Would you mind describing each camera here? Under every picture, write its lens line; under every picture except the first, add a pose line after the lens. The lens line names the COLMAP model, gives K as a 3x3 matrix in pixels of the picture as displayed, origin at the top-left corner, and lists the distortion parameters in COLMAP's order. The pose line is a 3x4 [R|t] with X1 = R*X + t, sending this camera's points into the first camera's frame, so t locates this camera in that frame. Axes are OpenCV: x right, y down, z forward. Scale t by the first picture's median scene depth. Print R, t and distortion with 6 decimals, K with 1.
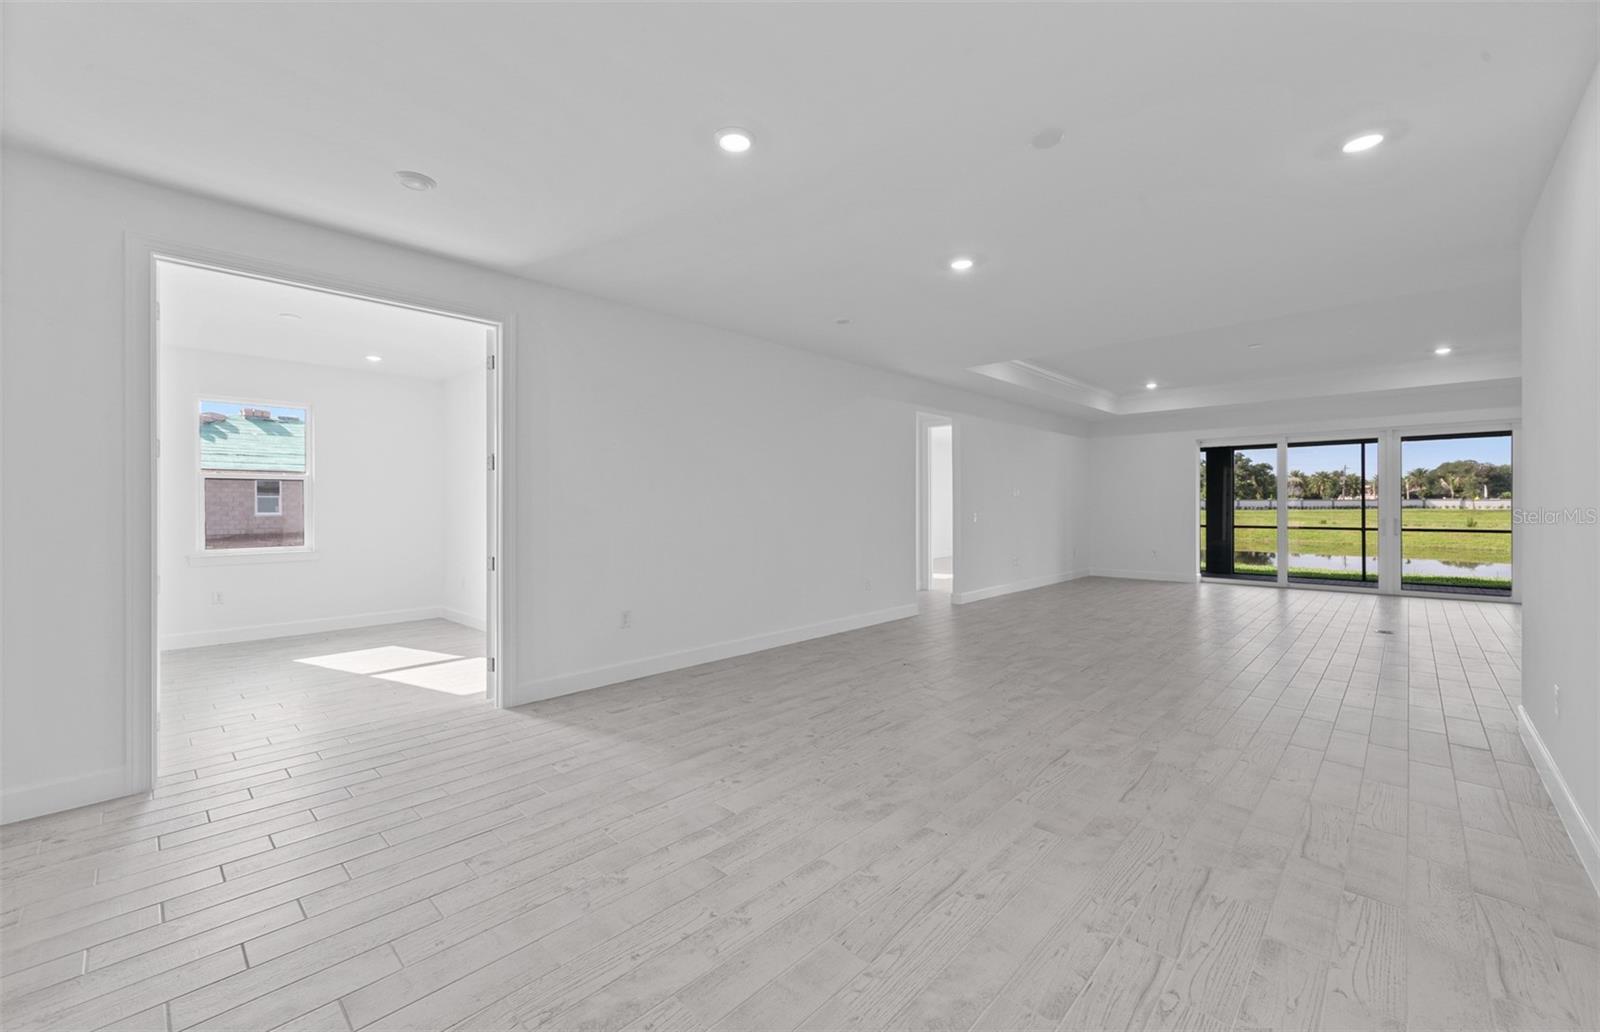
lens RADIAL K [[631.8, 0, 807.1], [0, 631.8, 501.4], [0, 0, 1]] dist [0.002462, 0.000126]
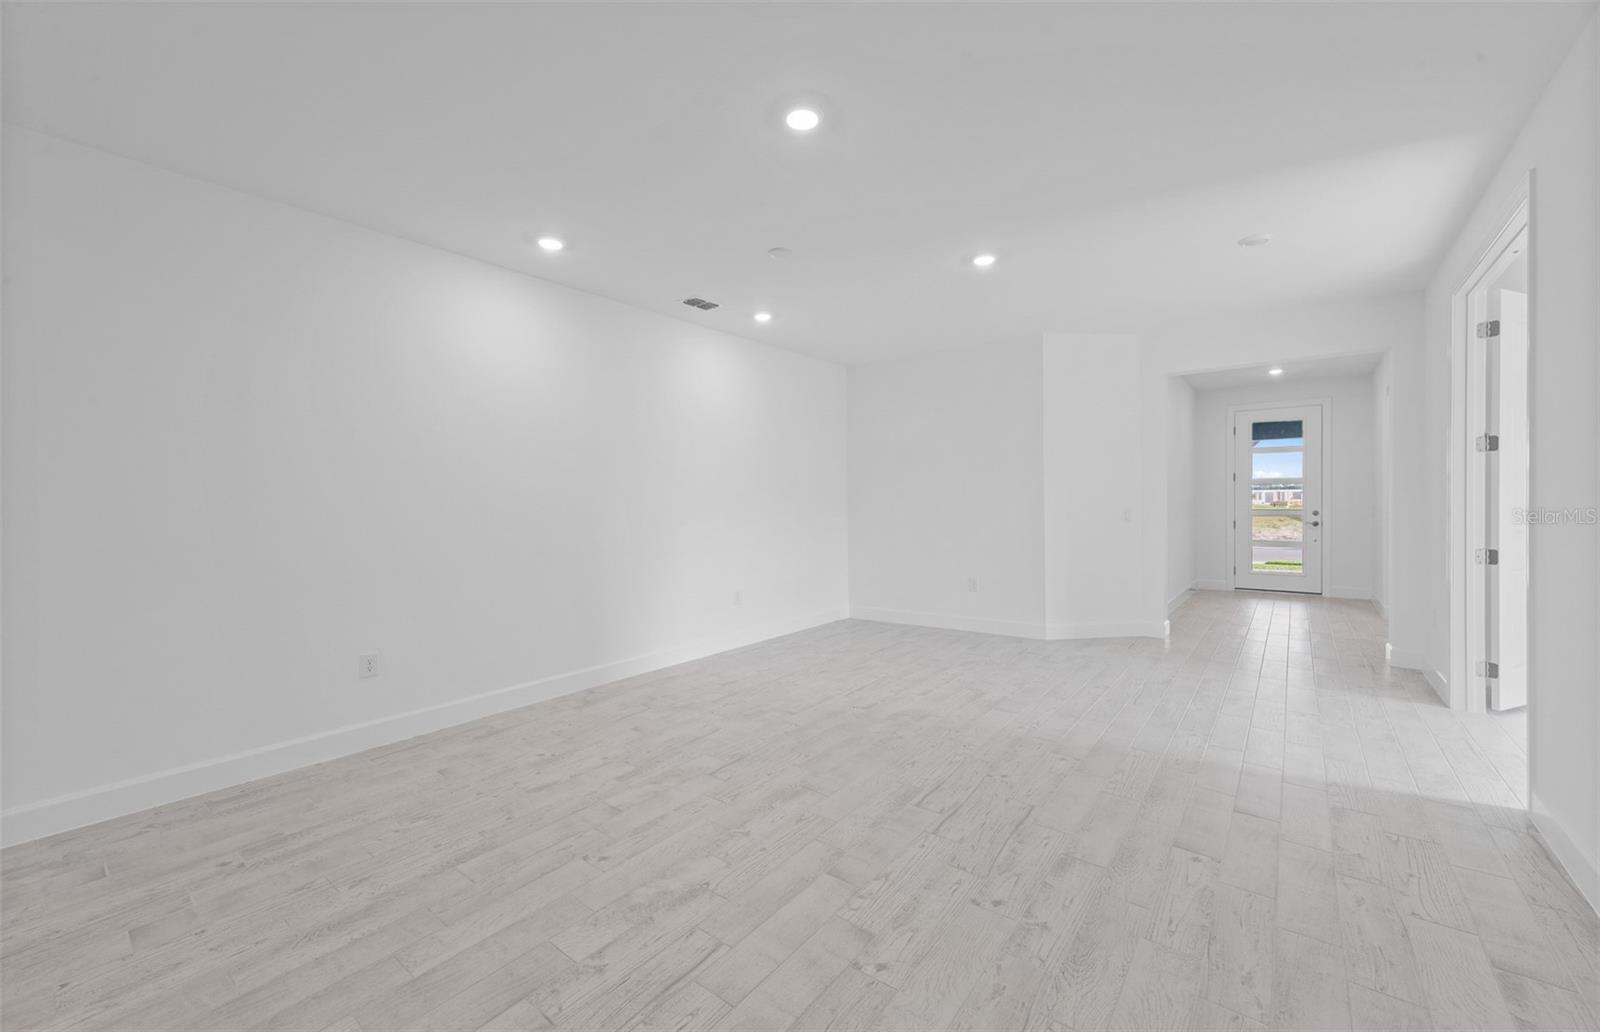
lens RADIAL K [[631.8, 0, 807.1], [0, 631.8, 501.4], [0, 0, 1]] dist [0.002462, 0.000126]
pose [[-0.995331, 0.016571, -0.095090, 0.287182], [0.017283, 0.999828, -0.006669, 0.009333], [0.094963, -0.008281, -0.995446, 1.544662]]
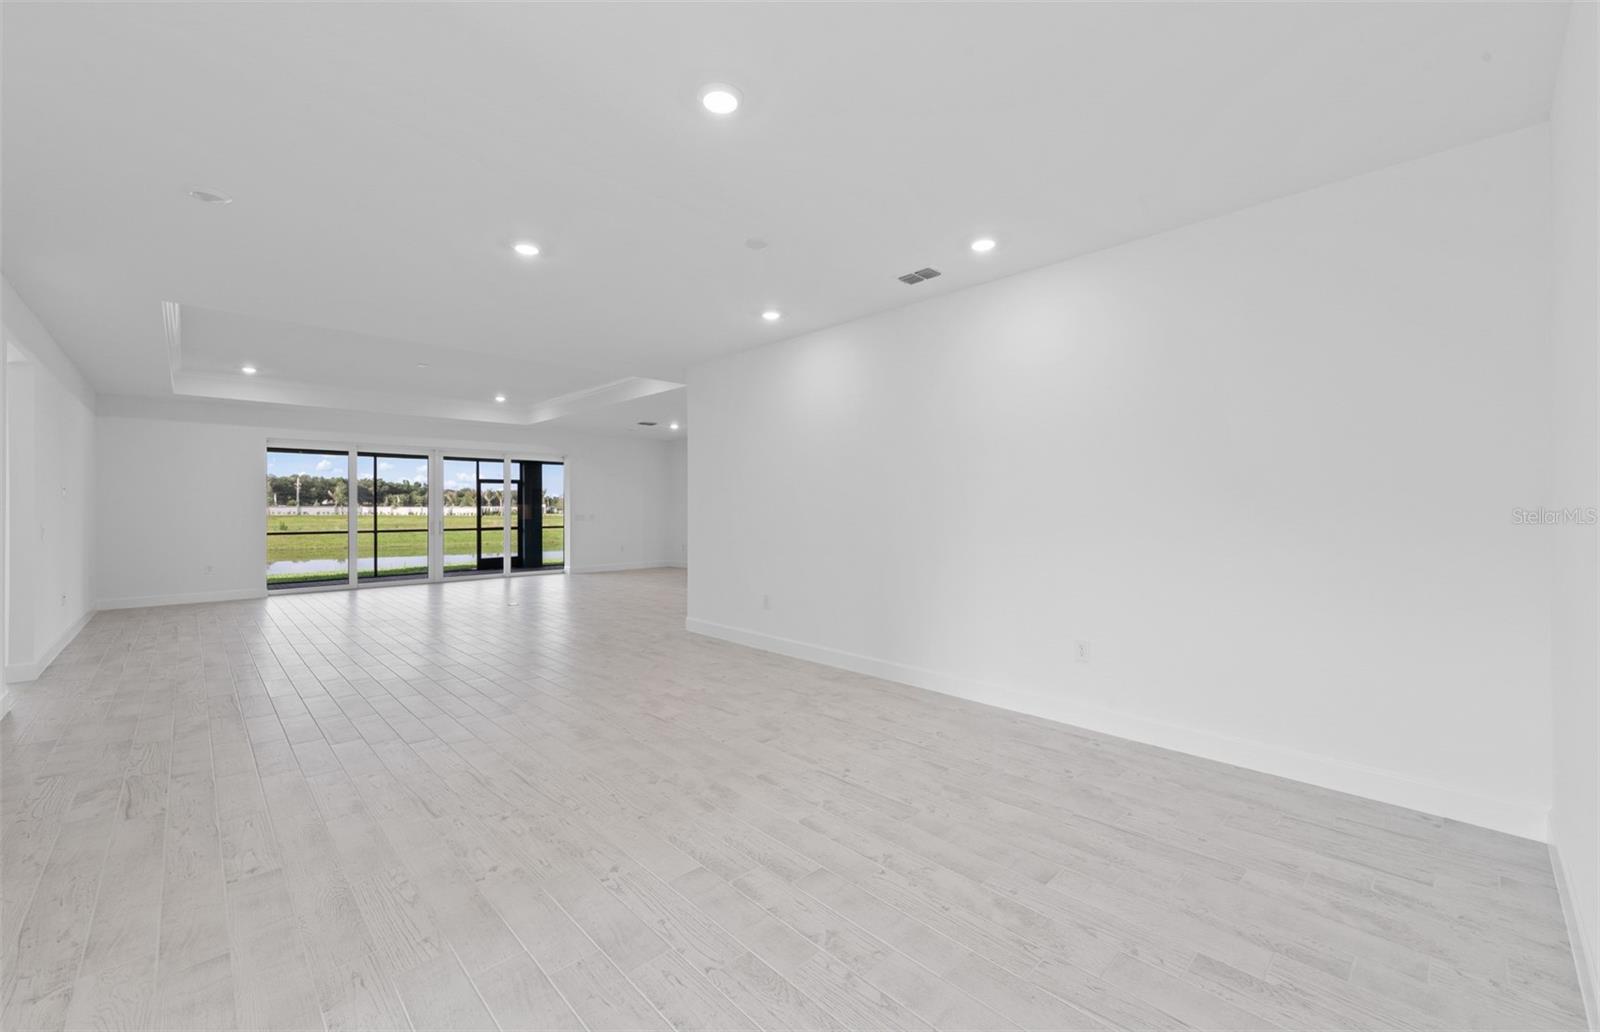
lens RADIAL K [[630.9, 0, 788.6], [0, 630.9, 509.4], [0, 0, 1]] dist [0.000354, 0.000198]
pose [[0.058906, 0.000015, 0.998264, -0.616980], [-0.003238, 0.999995, 0.000176, 0.003766], [-0.998258, -0.003243, 0.058905, 0.531042]]
